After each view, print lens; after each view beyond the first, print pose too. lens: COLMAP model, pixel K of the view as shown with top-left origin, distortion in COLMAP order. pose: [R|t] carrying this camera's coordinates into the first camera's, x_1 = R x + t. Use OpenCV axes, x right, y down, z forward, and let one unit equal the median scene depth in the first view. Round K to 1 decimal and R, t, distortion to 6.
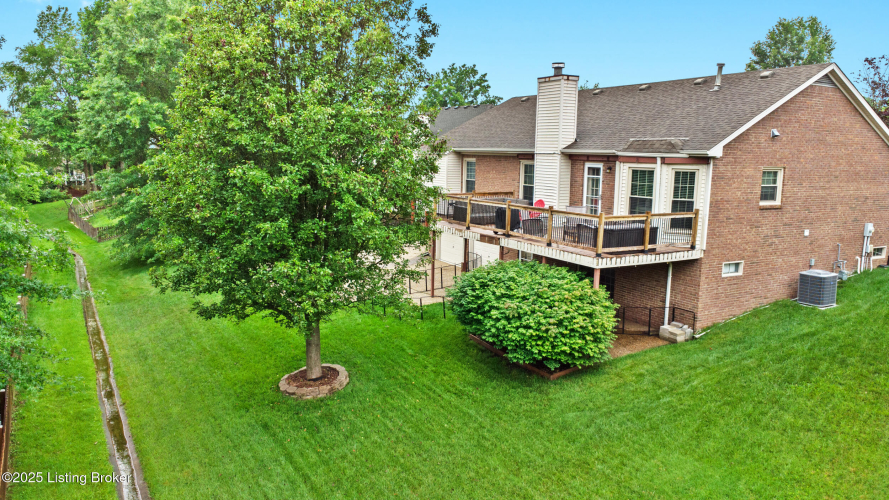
lens RADIAL K [[652.1, 0, 444.5], [0, 652.1, 250.0], [0, 0, 1]] dist [-0.001259, -0.004481]
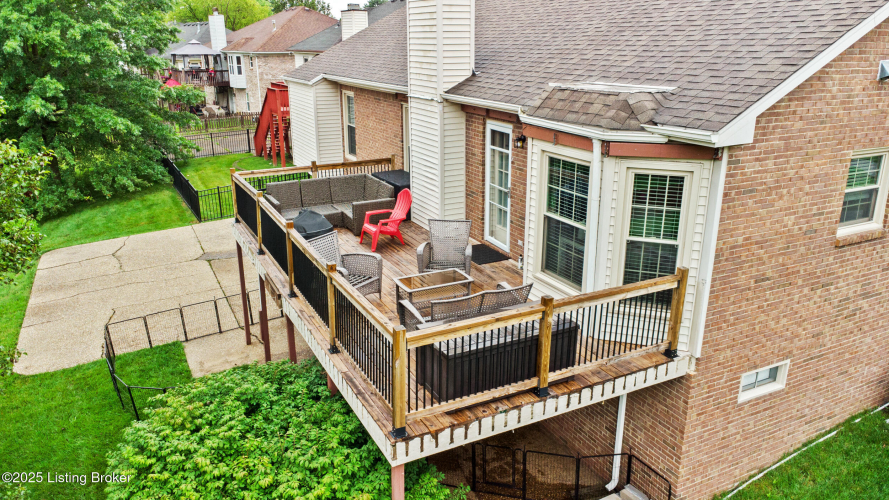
lens RADIAL K [[652.1, 0, 444.5], [0, 652.1, 250.0], [0, 0, 1]] dist [-0.001259, -0.004481]
pose [[0.998696, -0.003843, -0.050900, 0.253050], [0.011873, 0.987302, 0.158412, -0.139146], [0.049645, -0.158810, 0.986060, 0.577403]]
